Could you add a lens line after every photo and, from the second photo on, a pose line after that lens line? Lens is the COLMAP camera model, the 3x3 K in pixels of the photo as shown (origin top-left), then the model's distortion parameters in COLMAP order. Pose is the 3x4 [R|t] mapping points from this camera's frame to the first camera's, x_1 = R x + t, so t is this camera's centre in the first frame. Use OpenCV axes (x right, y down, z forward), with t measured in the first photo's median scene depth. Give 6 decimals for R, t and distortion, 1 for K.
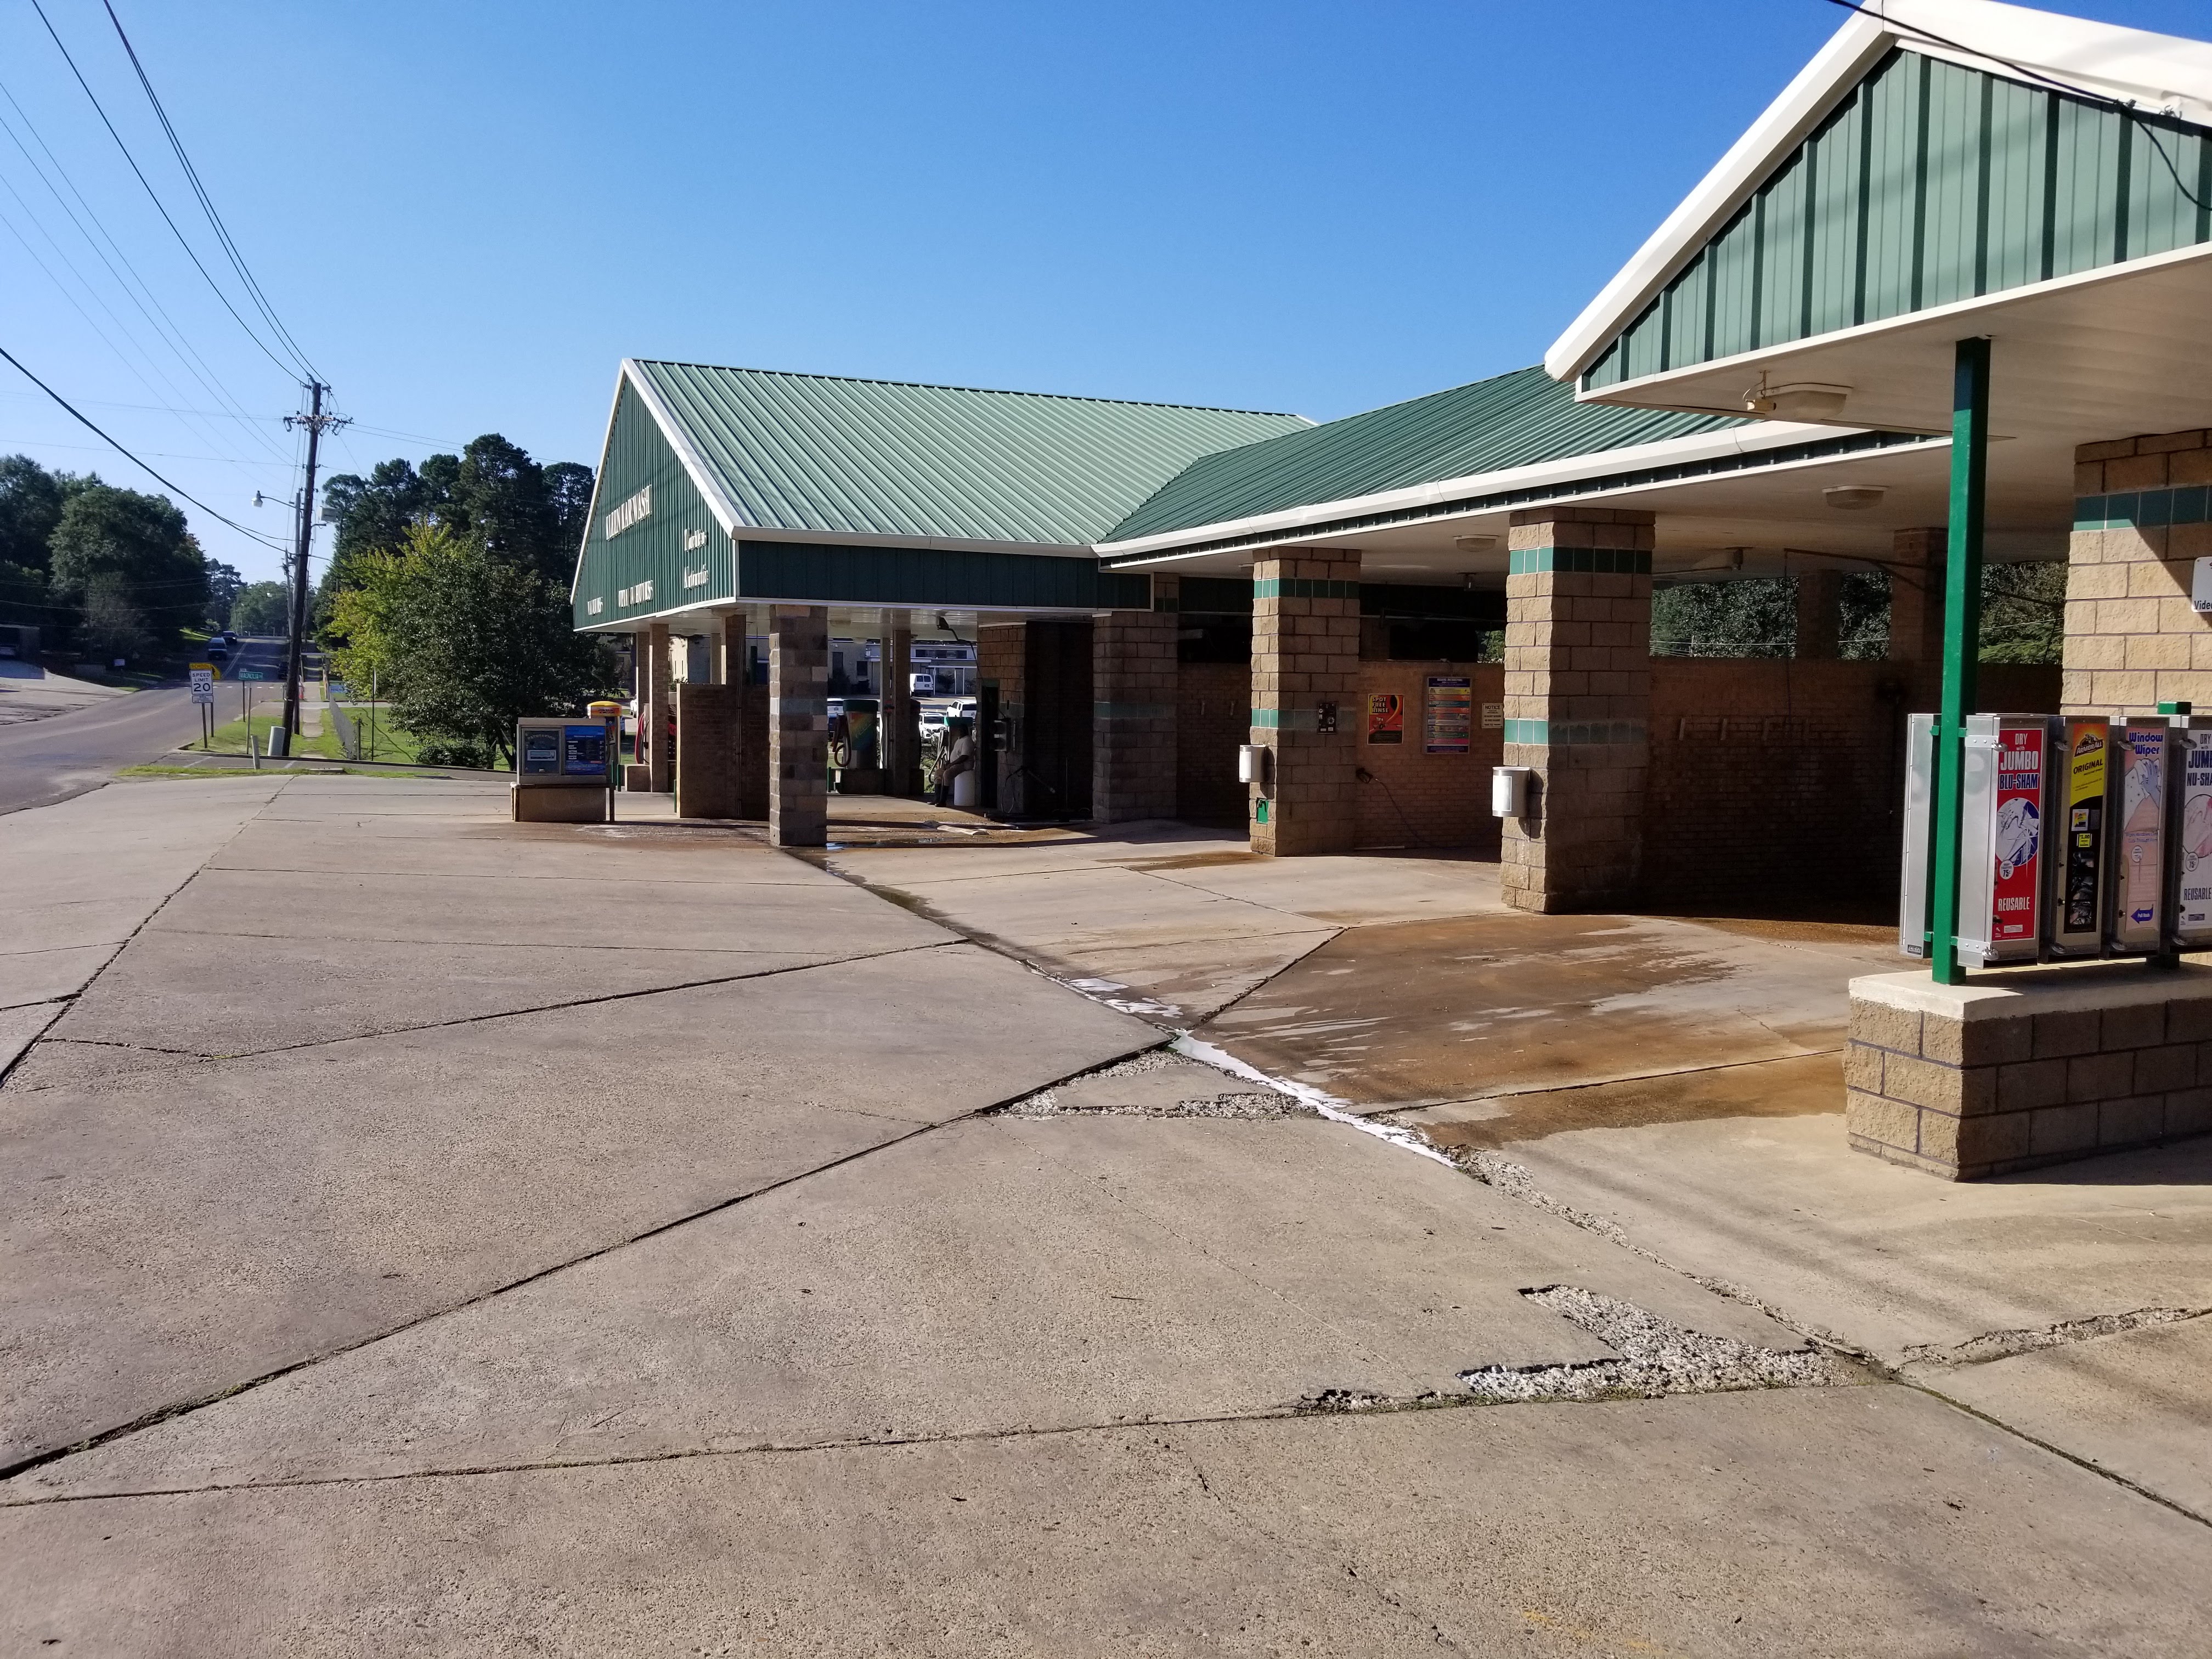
lens RADIAL K [[1742.9, 0, 1106.7], [0, 1742.9, 816.5], [0, 0, 1]] dist [0.083939, -0.132004]
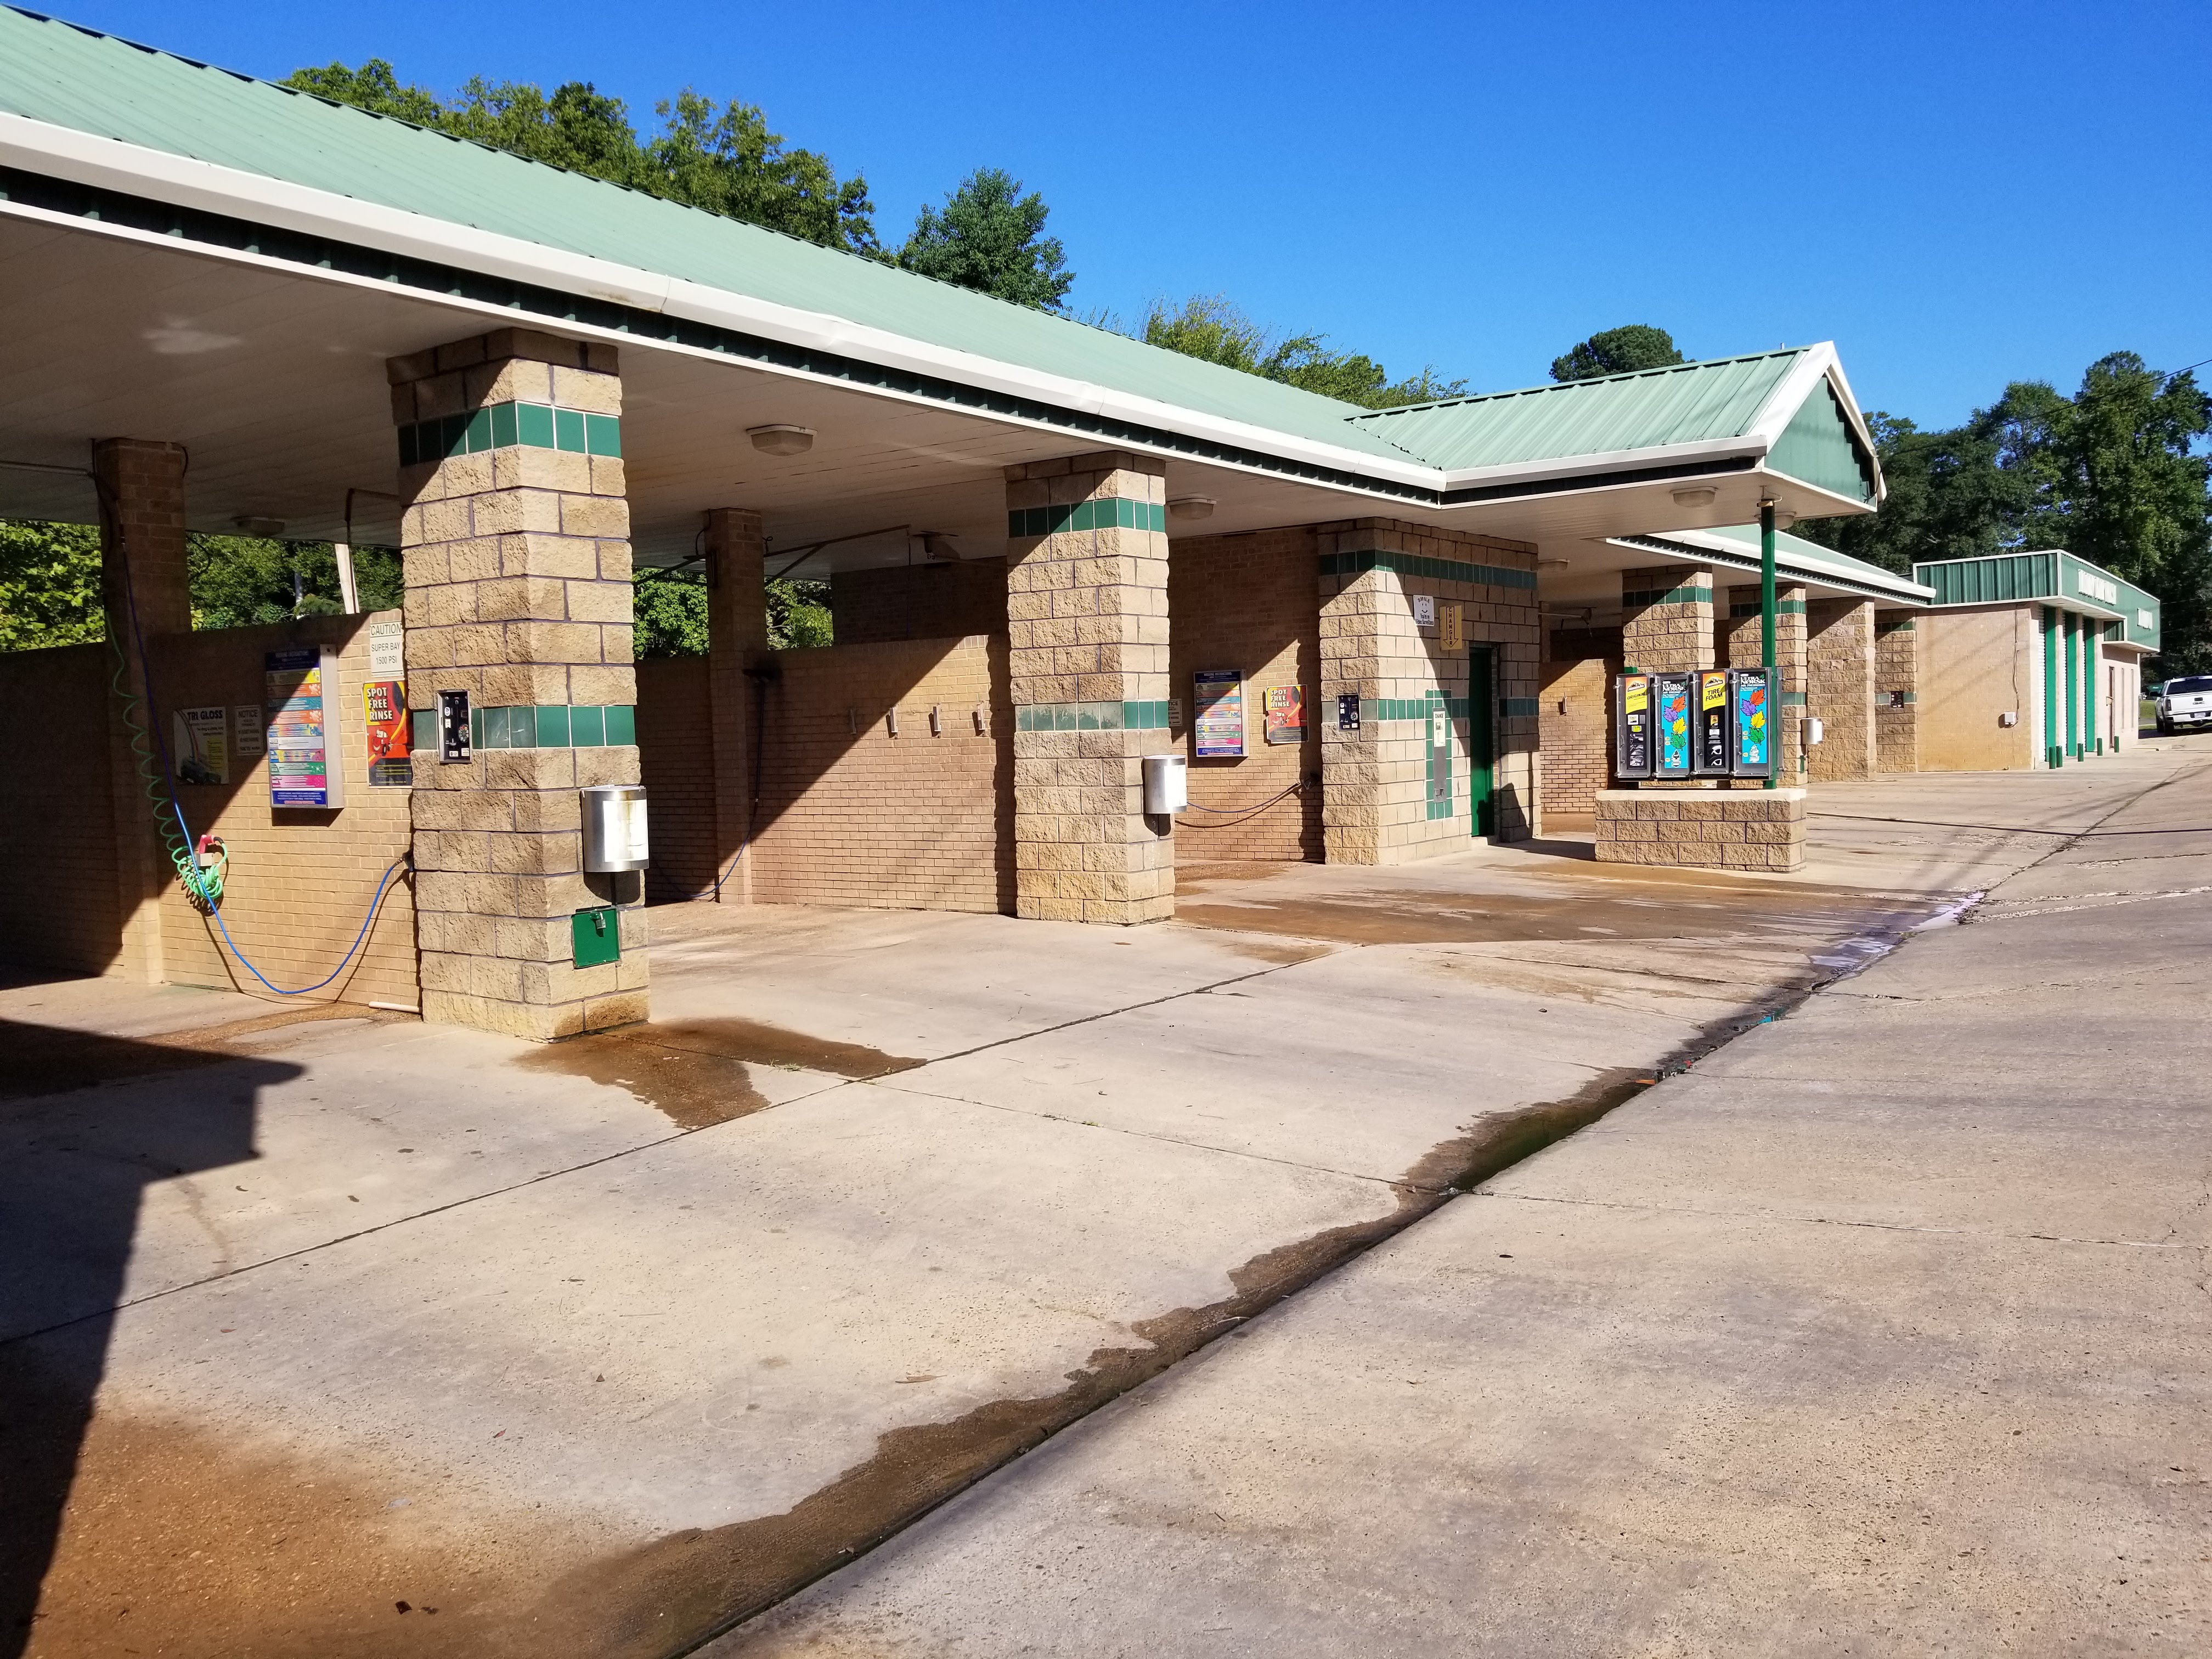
lens RADIAL K [[1742.9, 0, 1106.7], [0, 1742.9, 816.5], [0, 0, 1]] dist [0.083939, -0.132004]
pose [[-0.544200, -0.027530, 0.838504, -0.675009], [0.098382, 0.990471, 0.096371, -0.119400], [-0.833167, 0.134939, -0.536306, 2.138300]]
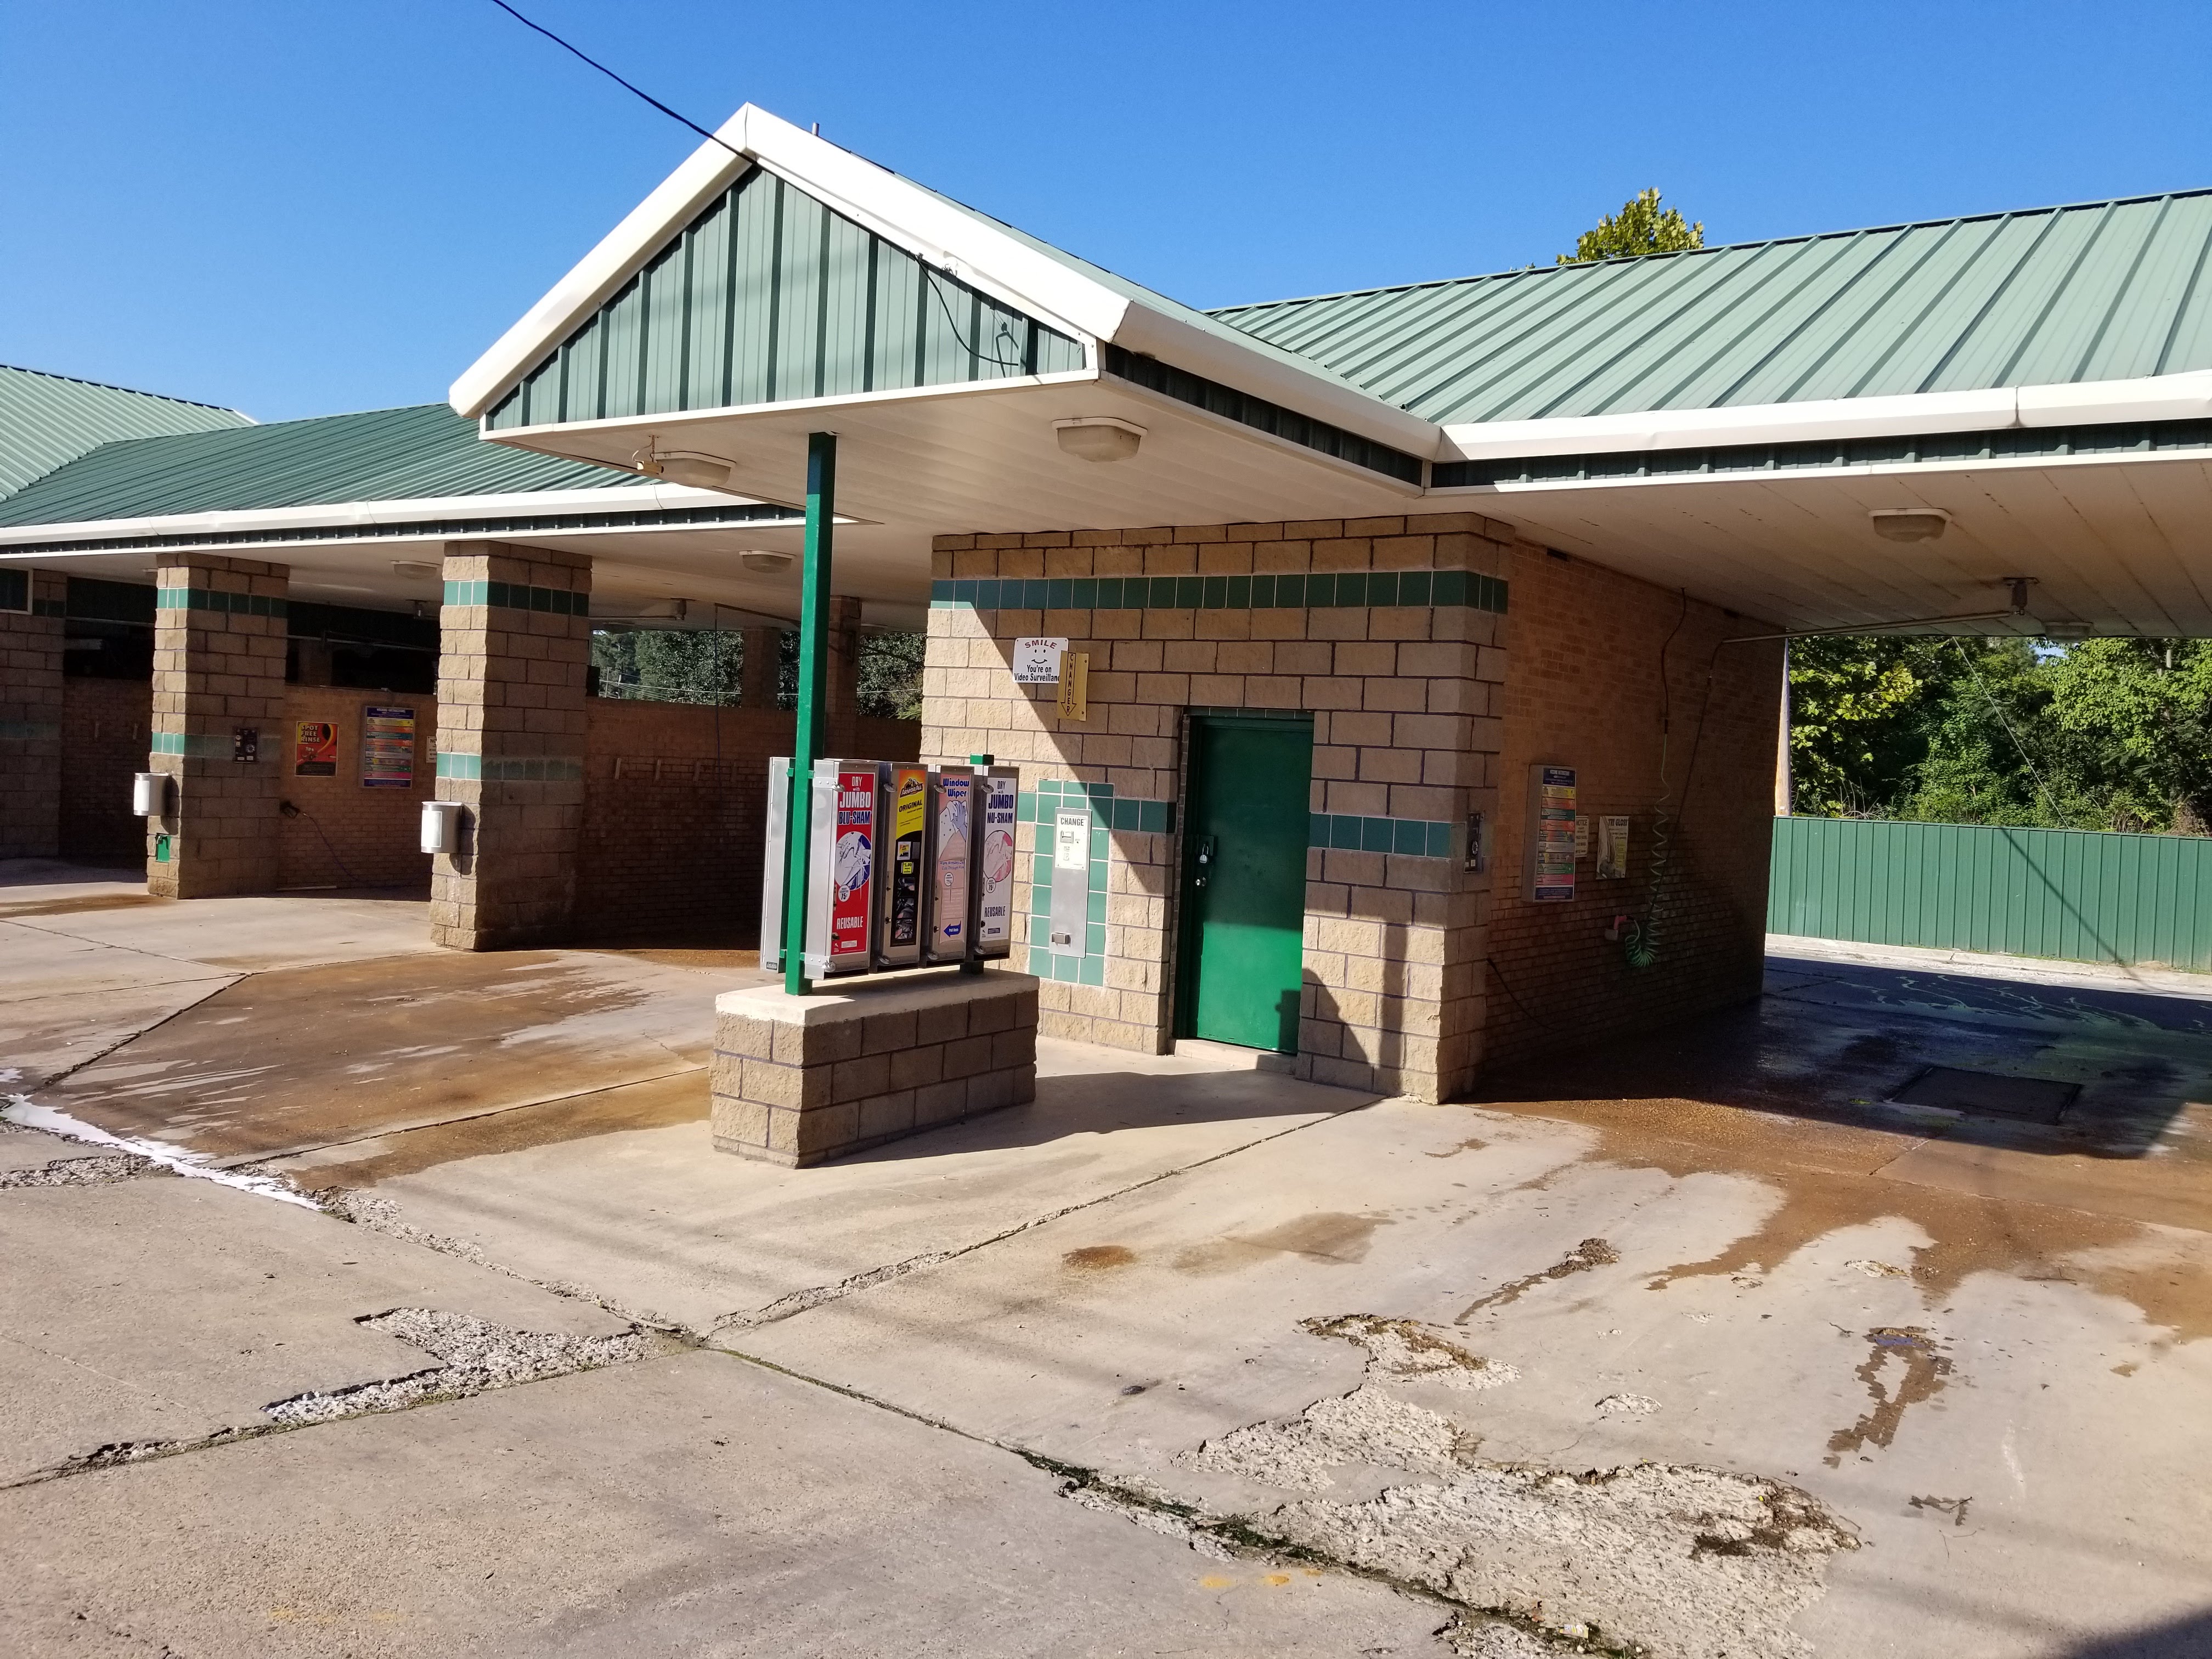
lens RADIAL K [[1760.7, 0, 1122.0], [0, 1760.7, 807.2], [0, 0, 1]] dist [0.122058, -0.170625]
pose [[0.848771, 0.016910, 0.528490, 0.038278], [-0.001021, 0.999539, -0.030343, 0.006488], [-0.528759, 0.025215, 0.848397, -0.062246]]
